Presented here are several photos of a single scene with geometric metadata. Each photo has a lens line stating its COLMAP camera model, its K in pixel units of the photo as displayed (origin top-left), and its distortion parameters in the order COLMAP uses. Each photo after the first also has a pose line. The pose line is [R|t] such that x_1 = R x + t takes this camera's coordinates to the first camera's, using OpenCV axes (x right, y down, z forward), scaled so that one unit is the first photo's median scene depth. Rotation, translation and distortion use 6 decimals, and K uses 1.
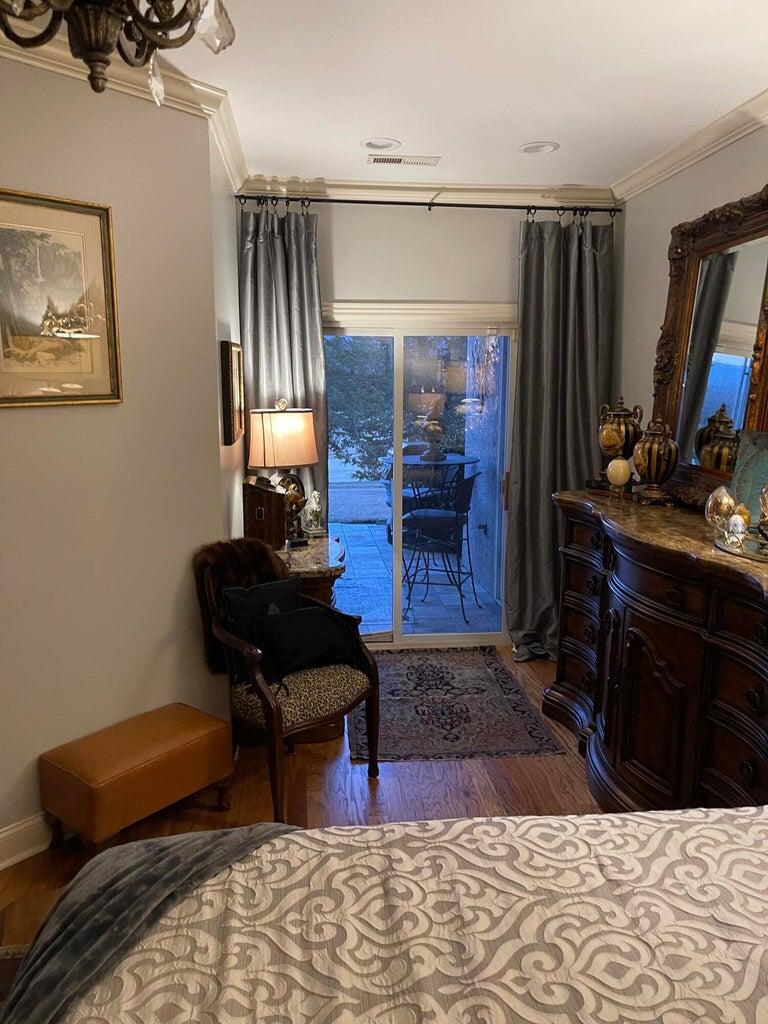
lens RADIAL K [[770.0, 0, 388.1], [0, 770.0, 506.4], [0, 0, 1]] dist [0.019755, -0.005505]
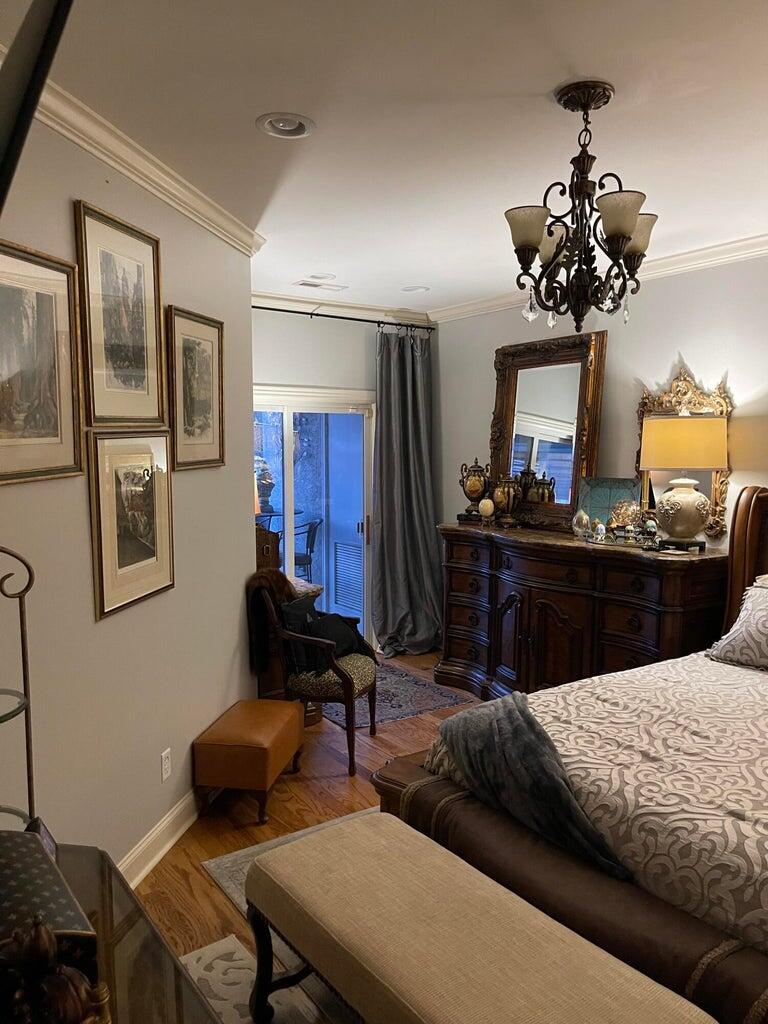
lens RADIAL K [[770.0, 0, 381.0], [0, 770.0, 518.5], [0, 0, 1]] dist [0.019755, -0.005505]
pose [[0.877679, -0.045805, 0.477055, -0.580355], [0.076723, 0.996013, -0.045521, 0.028097], [-0.473068, 0.076554, 0.877694, -0.213946]]
